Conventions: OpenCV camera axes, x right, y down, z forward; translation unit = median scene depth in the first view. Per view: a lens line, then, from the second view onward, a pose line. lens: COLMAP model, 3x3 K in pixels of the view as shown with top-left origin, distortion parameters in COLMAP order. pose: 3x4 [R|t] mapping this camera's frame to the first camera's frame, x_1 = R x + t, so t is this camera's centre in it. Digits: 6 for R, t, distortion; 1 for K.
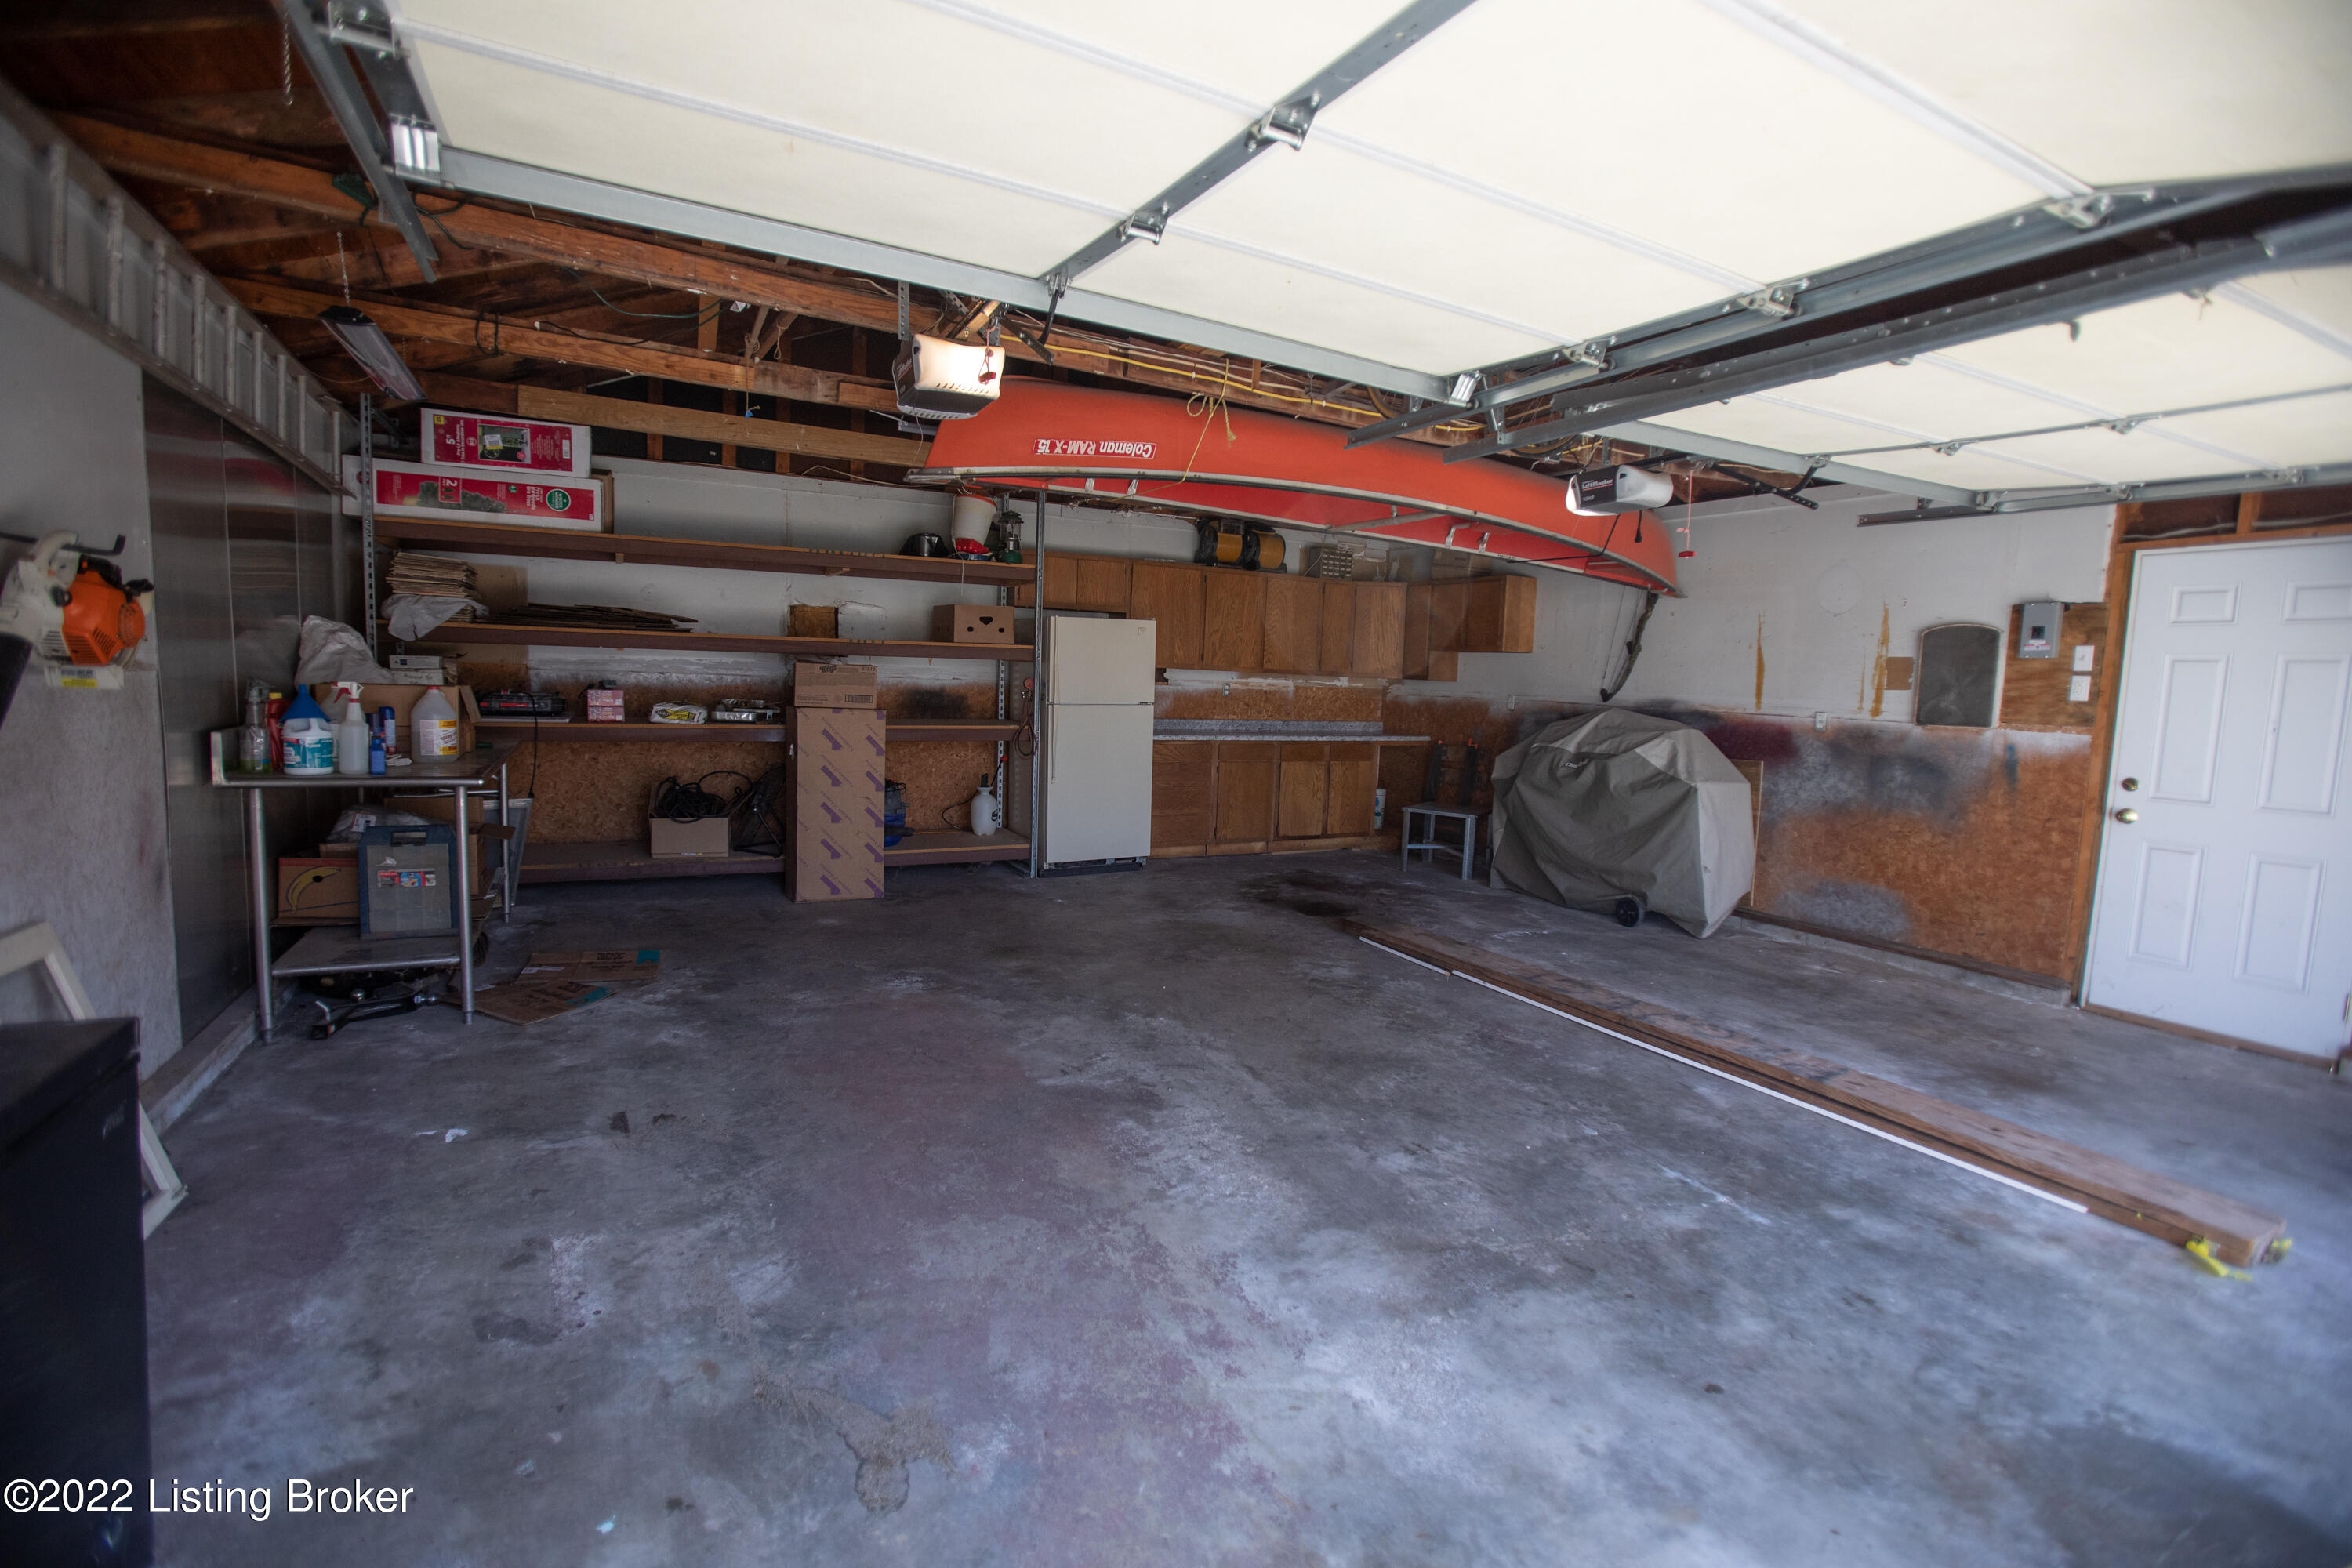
lens RADIAL K [[1068.5, 0, 1161.9], [0, 1068.5, 786.3], [0, 0, 1]] dist [-0.040501, 0.000497]
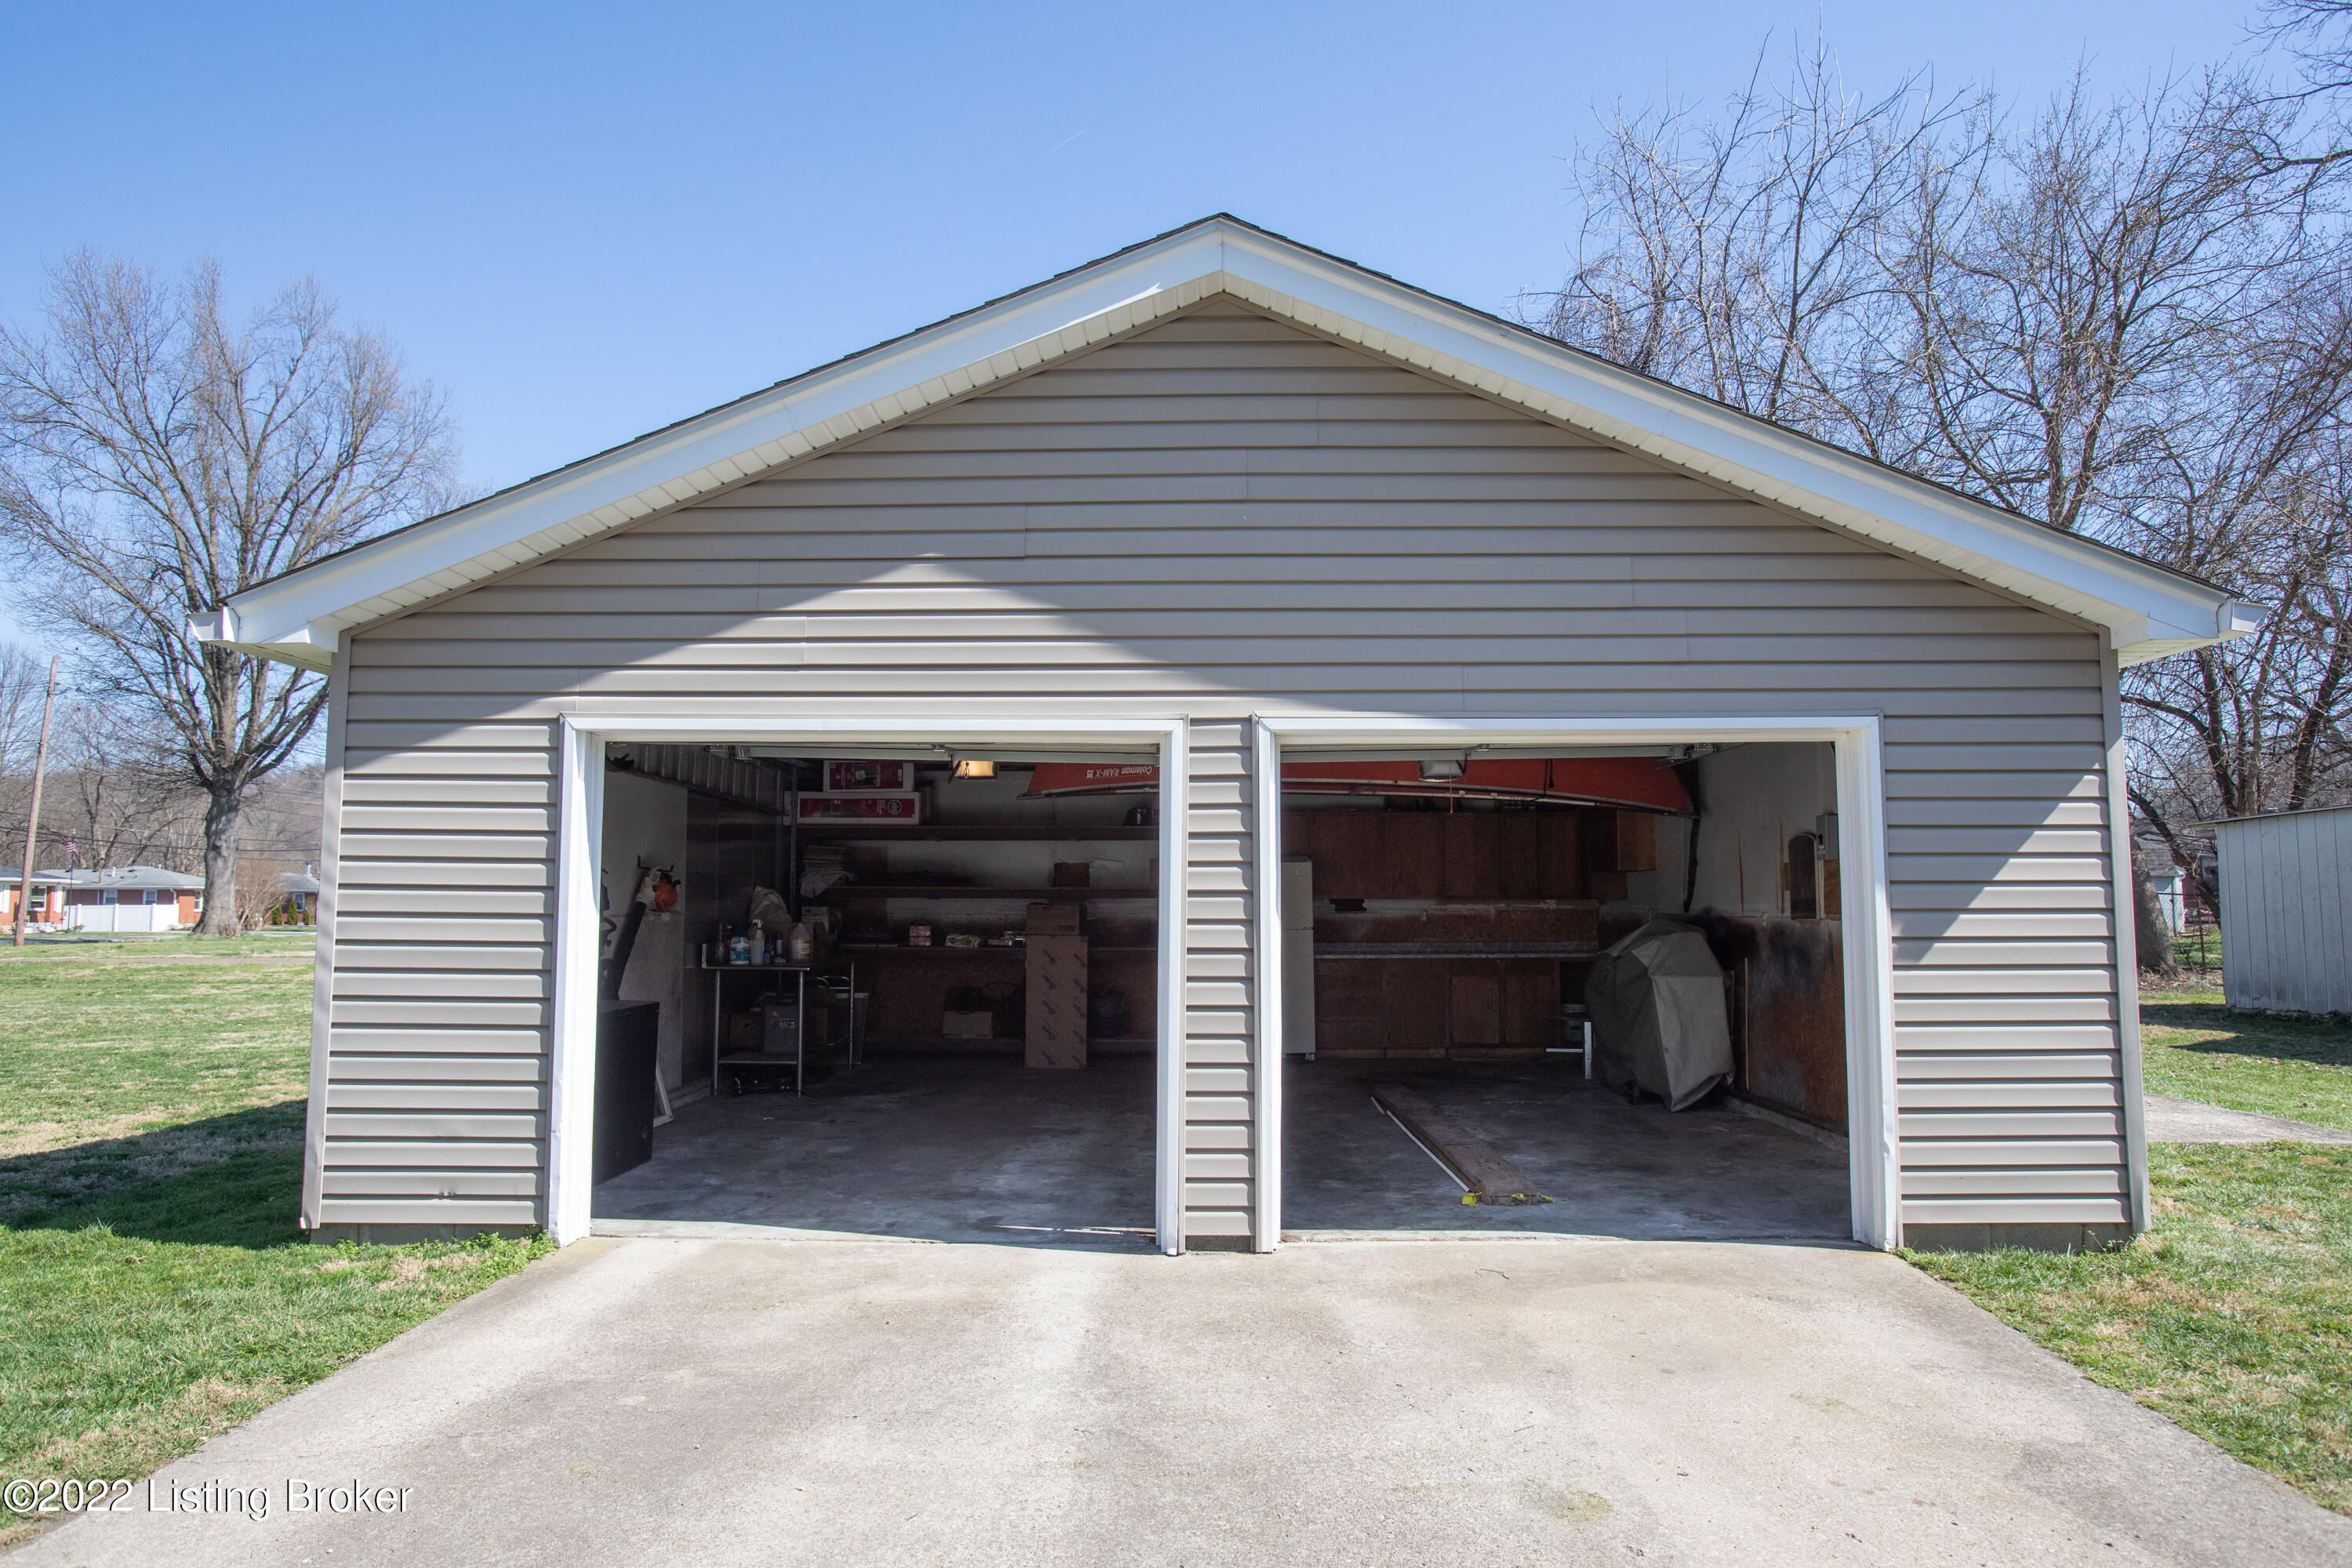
lens RADIAL K [[1542.4, 0, 1181.5], [0, 1542.4, 782.0], [0, 0, 1]] dist [-0.030031, -0.000034]
pose [[0.887809, -0.070789, -0.454736, 0.896344], [-0.016774, 0.982465, -0.185690, 0.120119], [0.459907, 0.172484, 0.871054, -0.862086]]
